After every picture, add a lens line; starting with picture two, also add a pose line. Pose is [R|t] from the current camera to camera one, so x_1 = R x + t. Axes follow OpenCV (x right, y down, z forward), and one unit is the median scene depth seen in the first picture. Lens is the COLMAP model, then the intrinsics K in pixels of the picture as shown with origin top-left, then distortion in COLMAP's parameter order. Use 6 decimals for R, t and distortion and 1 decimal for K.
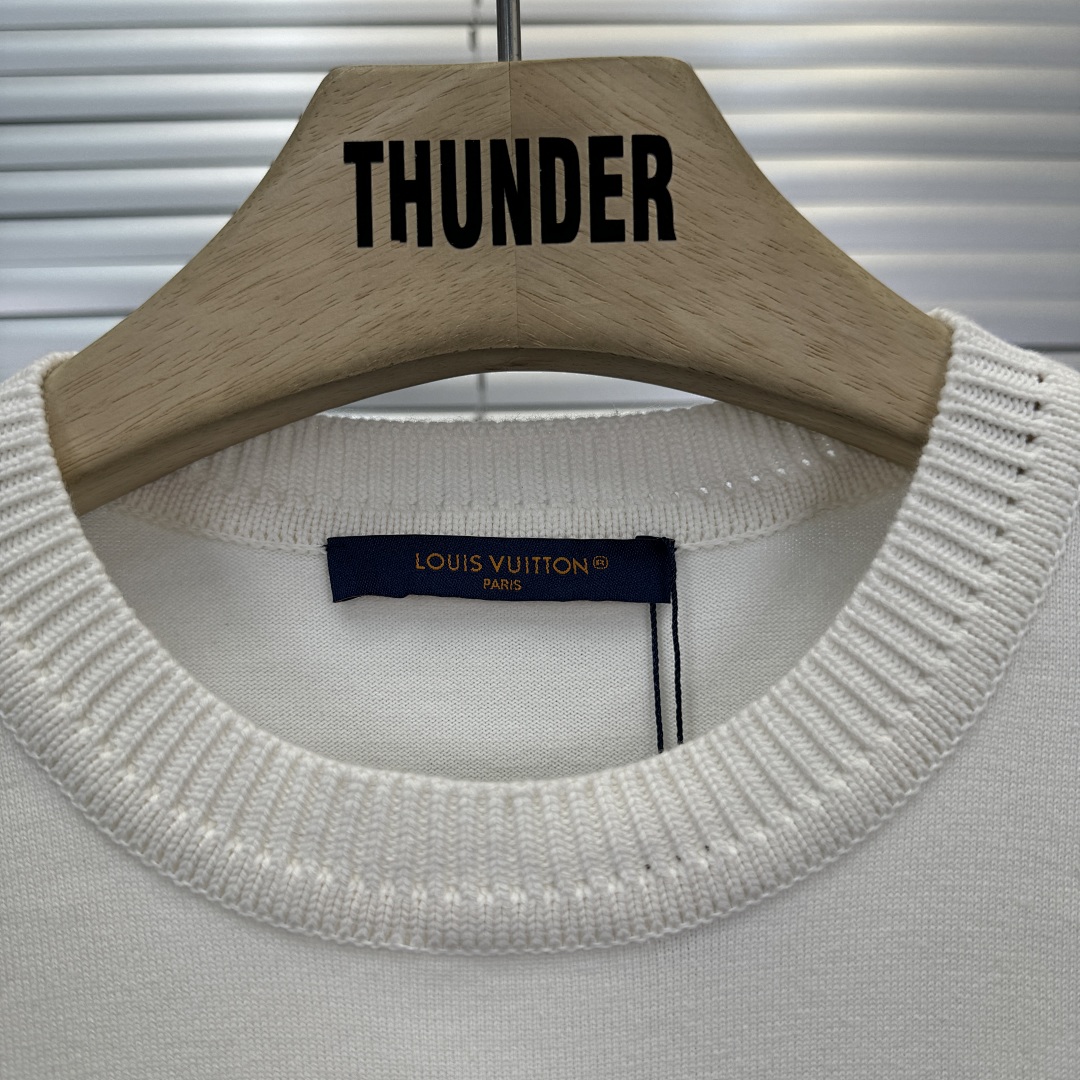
lens RADIAL K [[1030.0, 0, 540.0], [0, 1030.0, 540.0], [0, 0, 1]] dist [0.174326, -0.573382]
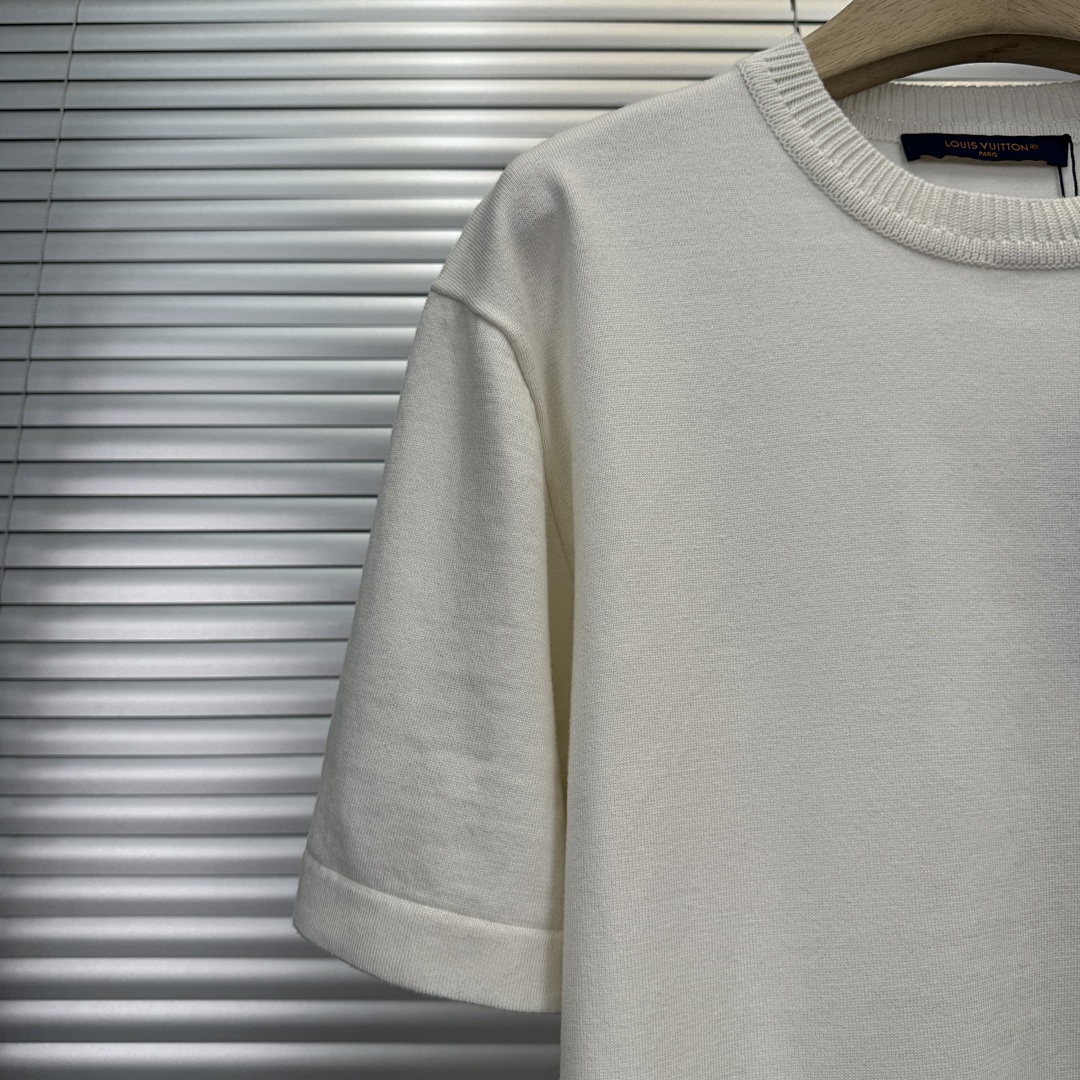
lens RADIAL K [[1016.1, 0, 540.0], [0, 1016.1, 540.0], [0, 0, 1]] dist [-0.045828, 0.028192]
pose [[0.998827, 0.020348, -0.043937, -0.958193], [-0.023413, 0.997243, -0.070421, 1.128841], [0.042383, 0.071367, 0.996549, -1.153475]]
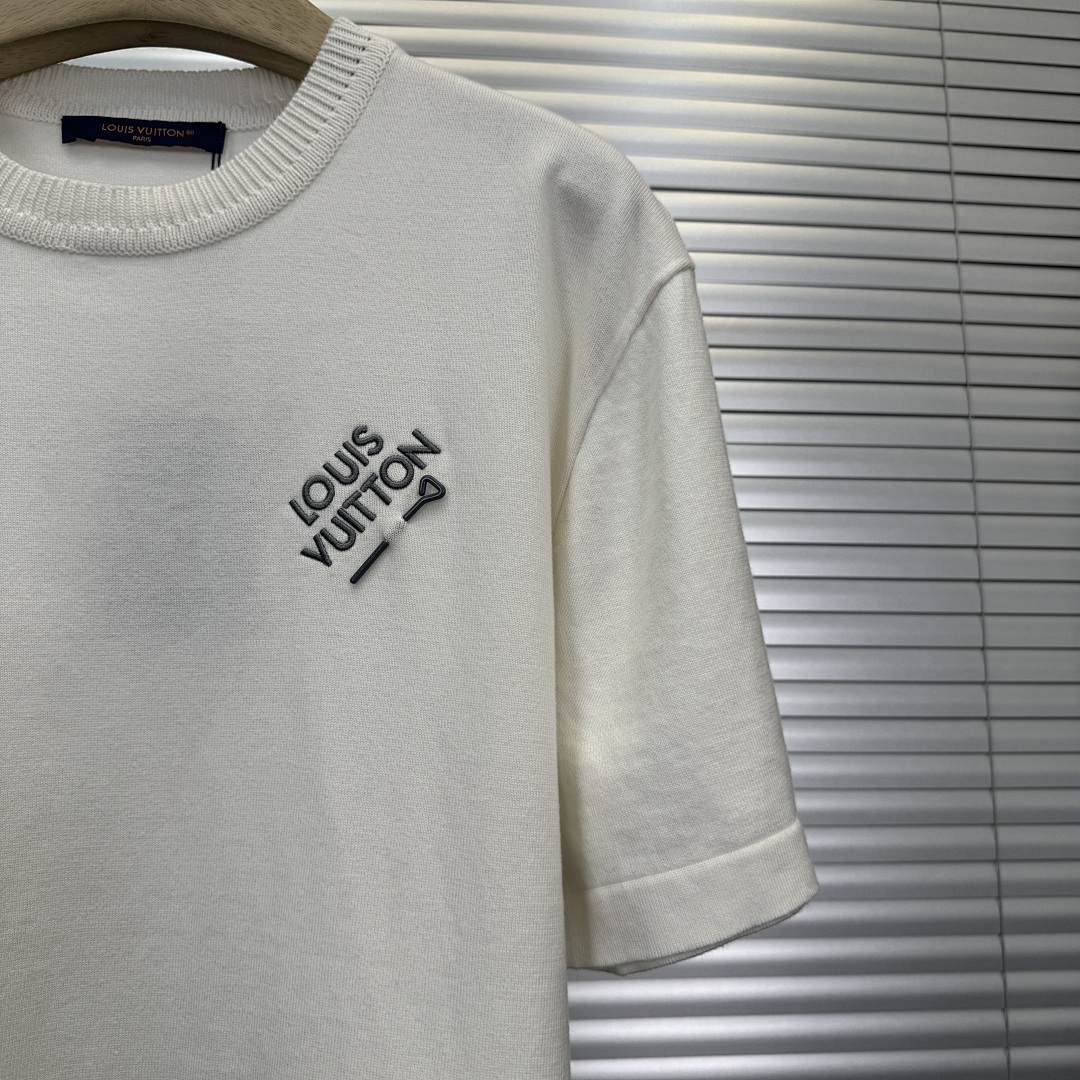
lens RADIAL K [[1016.1, 0, 540.0], [0, 1016.1, 540.0], [0, 0, 1]] dist [-0.045828, 0.028192]
pose [[0.998553, 0.038645, 0.037383, 0.845775], [-0.037471, 0.998797, -0.031618, 1.036644], [-0.038560, 0.030172, 0.998801, -1.235961]]
